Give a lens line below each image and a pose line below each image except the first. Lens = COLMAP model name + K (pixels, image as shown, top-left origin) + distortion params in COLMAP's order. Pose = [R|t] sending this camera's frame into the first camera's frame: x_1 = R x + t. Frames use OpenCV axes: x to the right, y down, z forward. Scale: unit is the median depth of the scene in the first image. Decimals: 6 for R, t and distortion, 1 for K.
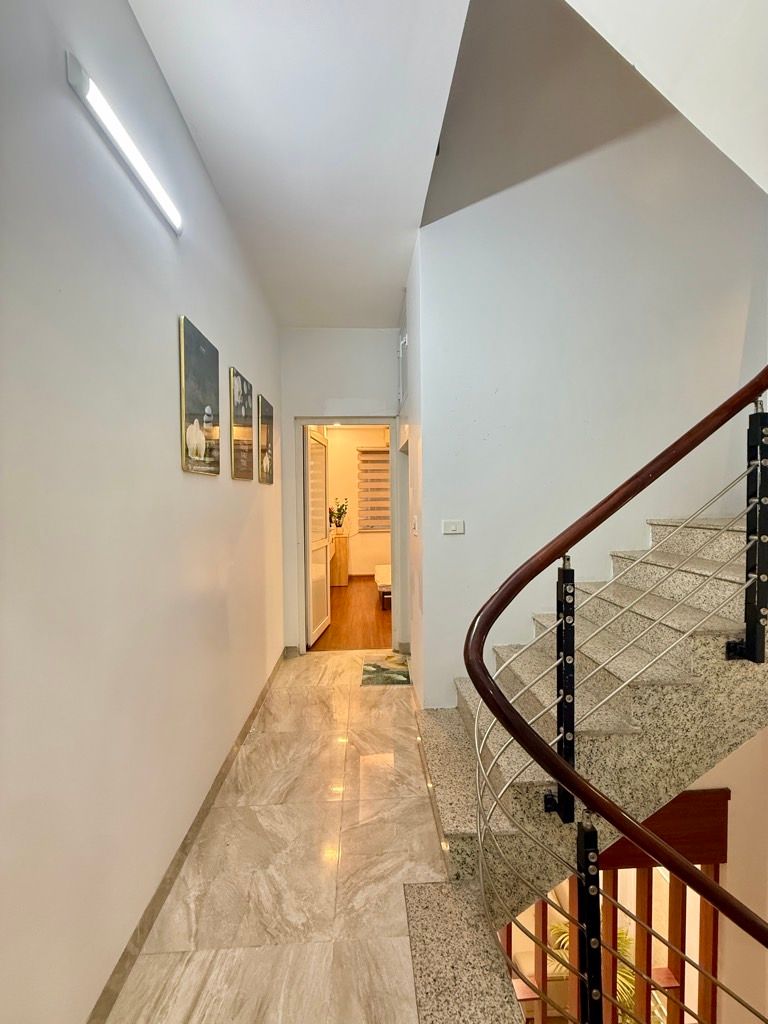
lens RADIAL K [[408.3, 0, 392.4], [0, 408.3, 511.7], [0, 0, 1]] dist [0.004034, -0.000040]
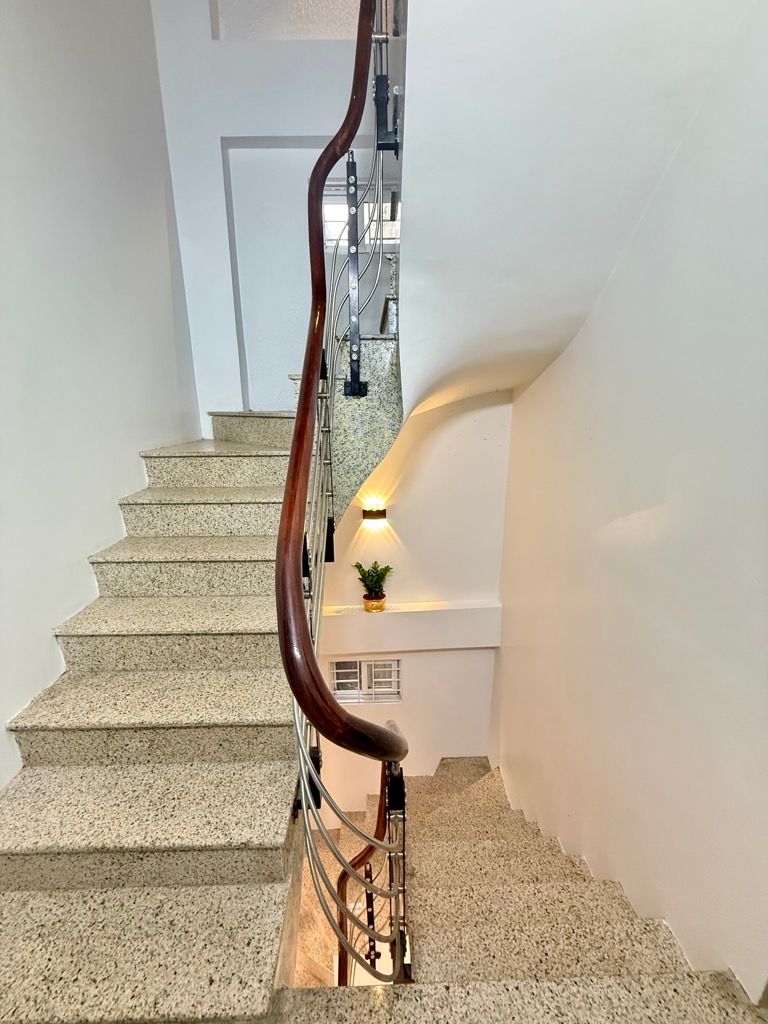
lens RADIAL K [[408.3, 0, 382.5], [0, 408.3, 512.6], [0, 0, 1]] dist [0.004034, -0.000040]
pose [[0.053538, -0.242191, 0.968750, -0.192663], [0.033342, 0.970034, 0.240669, -0.050011], [-0.998009, 0.019415, 0.060009, 0.551896]]
